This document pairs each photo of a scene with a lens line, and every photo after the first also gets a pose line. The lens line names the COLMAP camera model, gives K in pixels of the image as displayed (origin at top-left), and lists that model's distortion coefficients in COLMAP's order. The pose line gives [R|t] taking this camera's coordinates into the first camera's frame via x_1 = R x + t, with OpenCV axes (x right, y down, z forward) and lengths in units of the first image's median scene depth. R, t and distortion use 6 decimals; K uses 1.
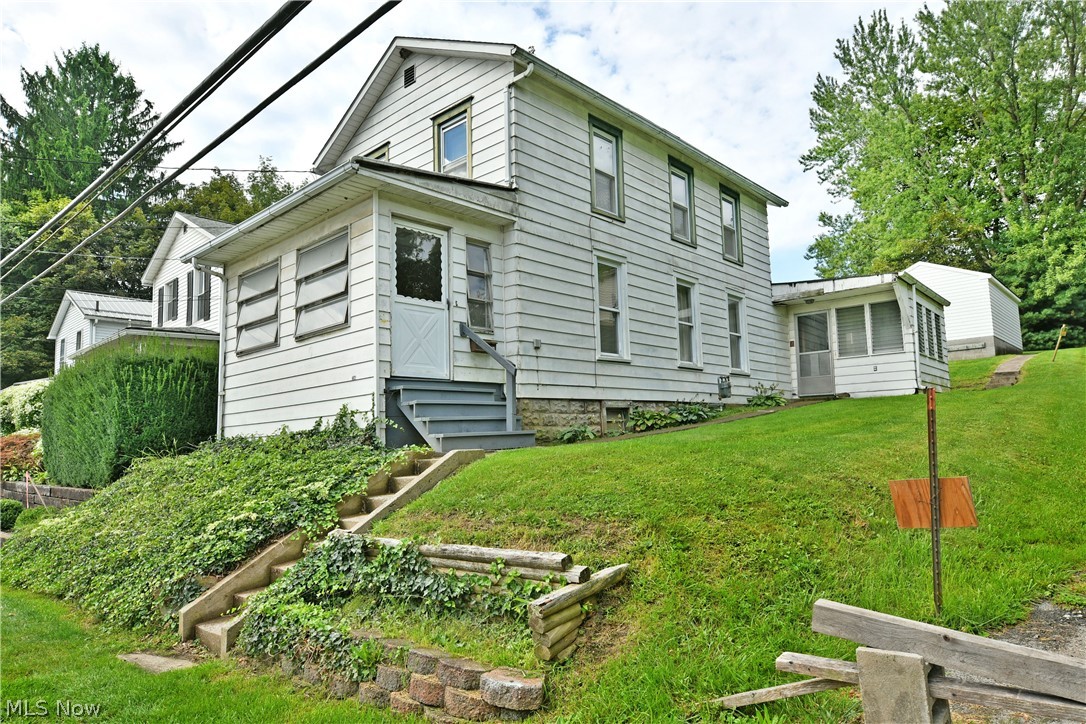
lens RADIAL K [[668.5, 0, 547.7], [0, 668.5, 361.8], [0, 0, 1]] dist [-0.004962, -0.008896]
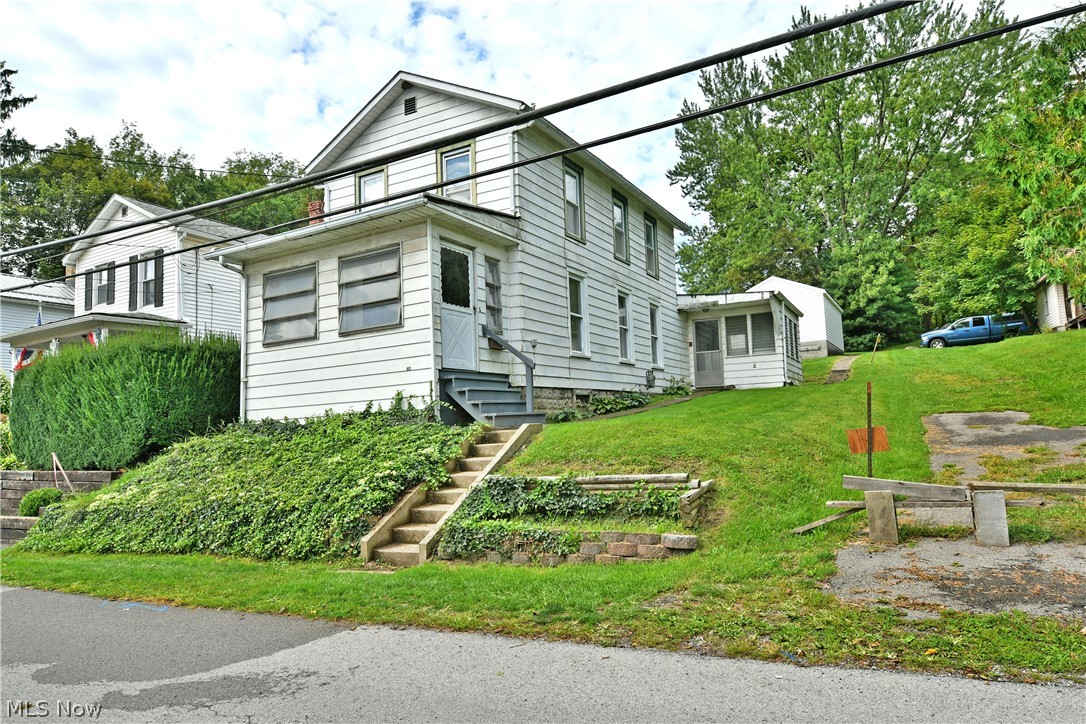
lens RADIAL K [[668.5, 0, 588.4], [0, 668.5, 348.9], [0, 0, 1]] dist [-0.004962, -0.008896]
pose [[0.963770, 0.023286, 0.265717, -0.192400], [-0.021991, 0.999727, -0.007849, -0.006521], [-0.265827, 0.001721, 0.964019, -0.176048]]
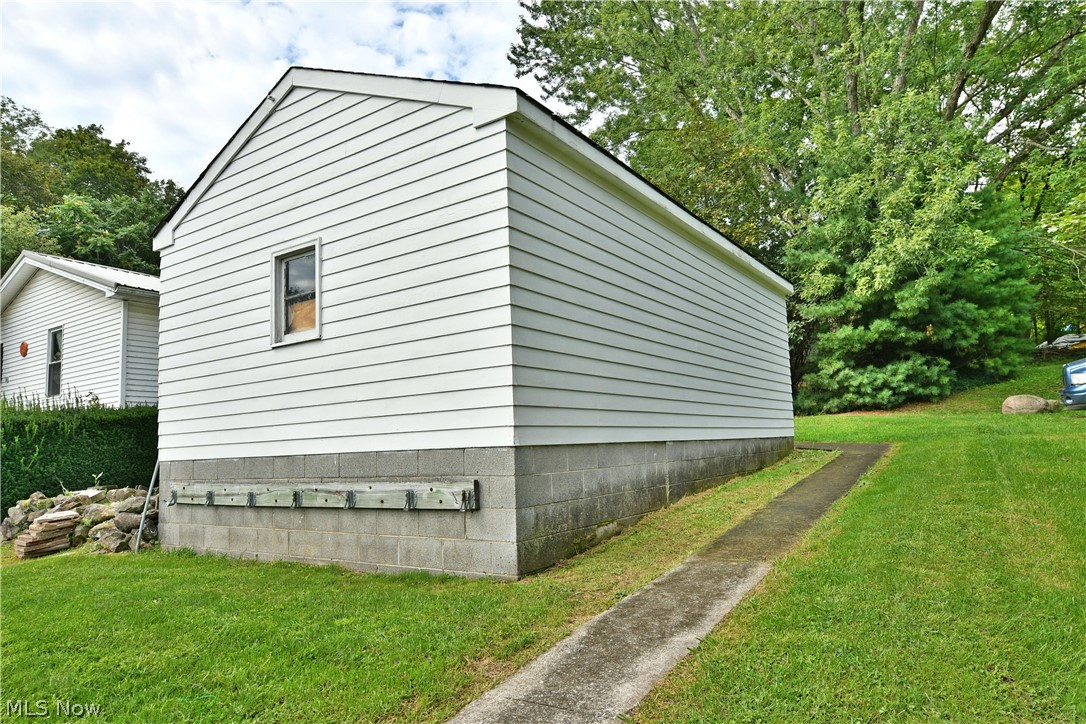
lens RADIAL K [[668.5, 0, 564.3], [0, 668.5, 391.3], [0, 0, 1]] dist [-0.004962, -0.008896]
pose [[0.987106, 0.009702, 0.159774, 1.629970], [-0.013399, 0.999666, 0.022078, -0.130586], [-0.159507, -0.023934, 0.986907, 2.033771]]
